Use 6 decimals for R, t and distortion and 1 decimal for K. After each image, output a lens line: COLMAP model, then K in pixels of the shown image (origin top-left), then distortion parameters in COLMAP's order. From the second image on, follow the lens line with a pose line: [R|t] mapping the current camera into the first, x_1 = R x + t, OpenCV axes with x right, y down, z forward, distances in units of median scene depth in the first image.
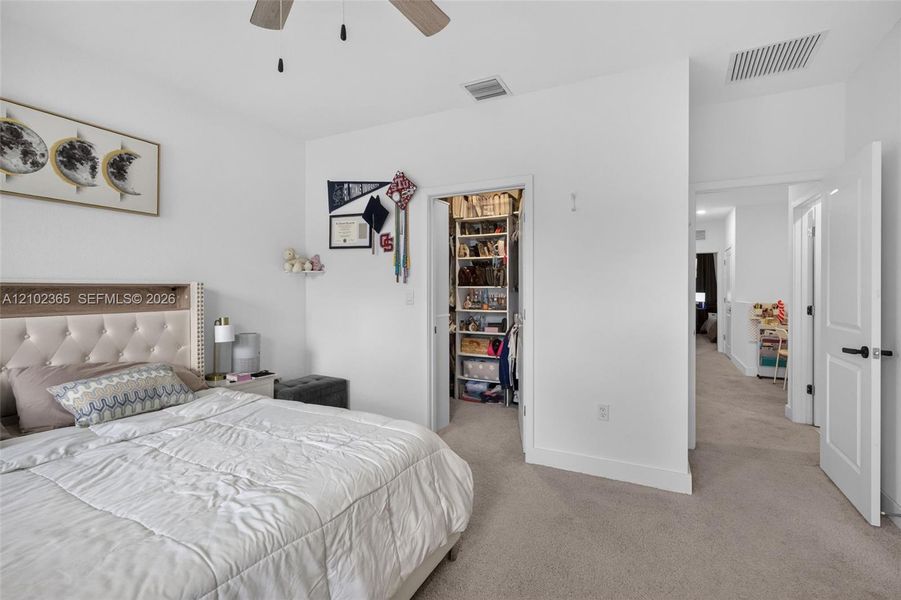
lens RADIAL K [[409.8, 0, 454.6], [0, 409.8, 291.6], [0, 0, 1]] dist [0.001689, 0.000331]
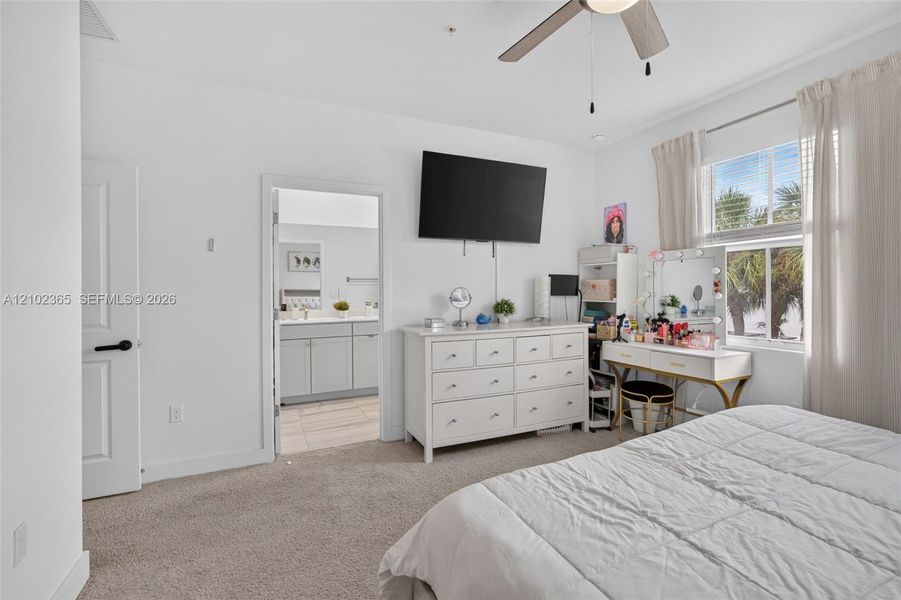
lens RADIAL K [[412.9, 0, 461.1], [0, 412.9, 291.5], [0, 0, 1]] dist [0.005501, 0.000242]
pose [[-0.794382, 0.003616, 0.607407, -0.384362], [0.007985, 0.999958, 0.004490, 0.000135], [-0.607366, 0.008417, -0.794378, 1.195806]]
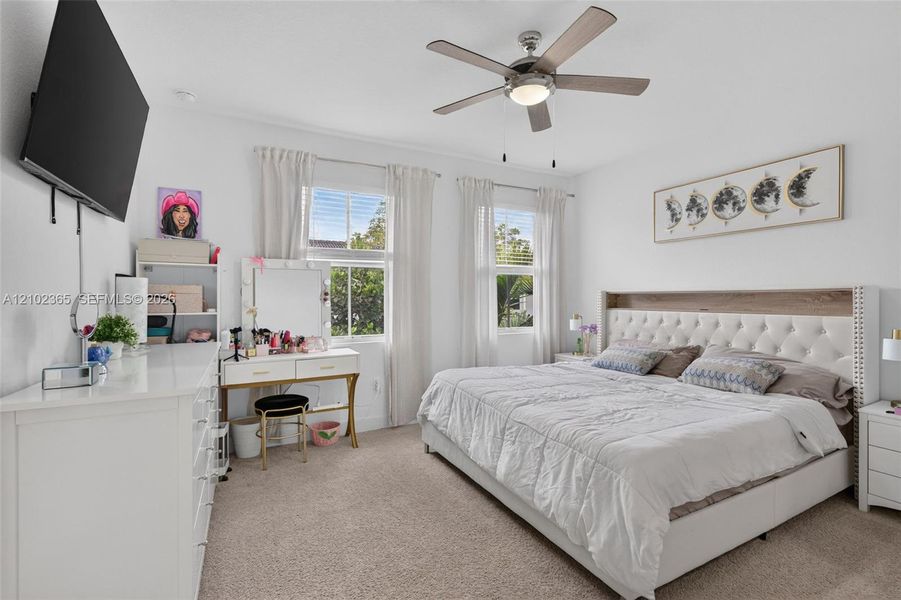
lens RADIAL K [[412.9, 0, 461.1], [0, 412.9, 291.5], [0, 0, 1]] dist [0.005501, 0.000242]
pose [[-0.569542, -0.008365, -0.821920, 0.689951], [0.000658, 0.999943, -0.010633, -0.001965], [0.821962, -0.006597, -0.569504, 0.944824]]
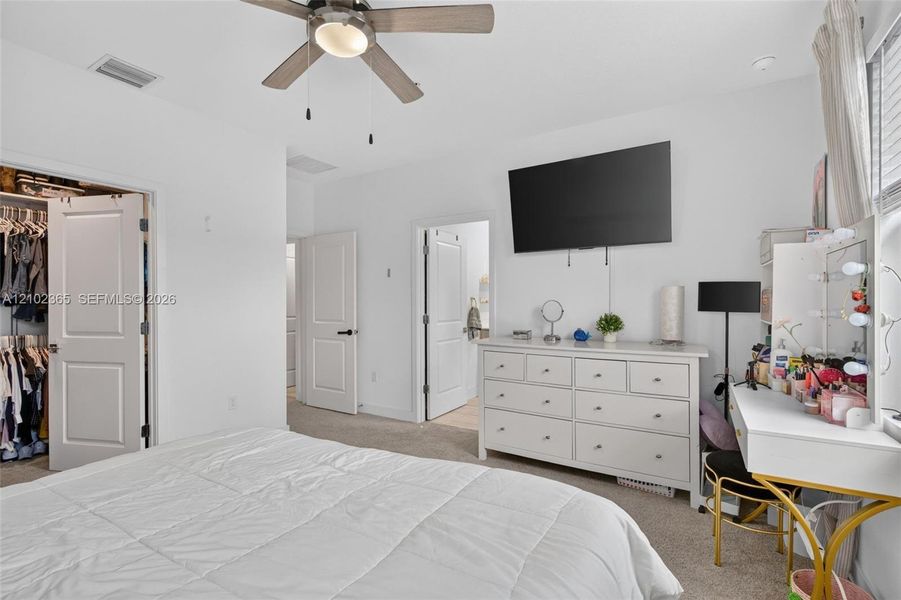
lens RADIAL K [[411.5, 0, 459.6], [0, 411.5, 303.0], [0, 0, 1]] dist [0.001457, 0.000301]
pose [[0.071964, -0.002833, 0.997403, -0.897072], [0.002970, 0.999992, 0.002626, -0.002859], [-0.997403, 0.002774, 0.071972, 0.270412]]
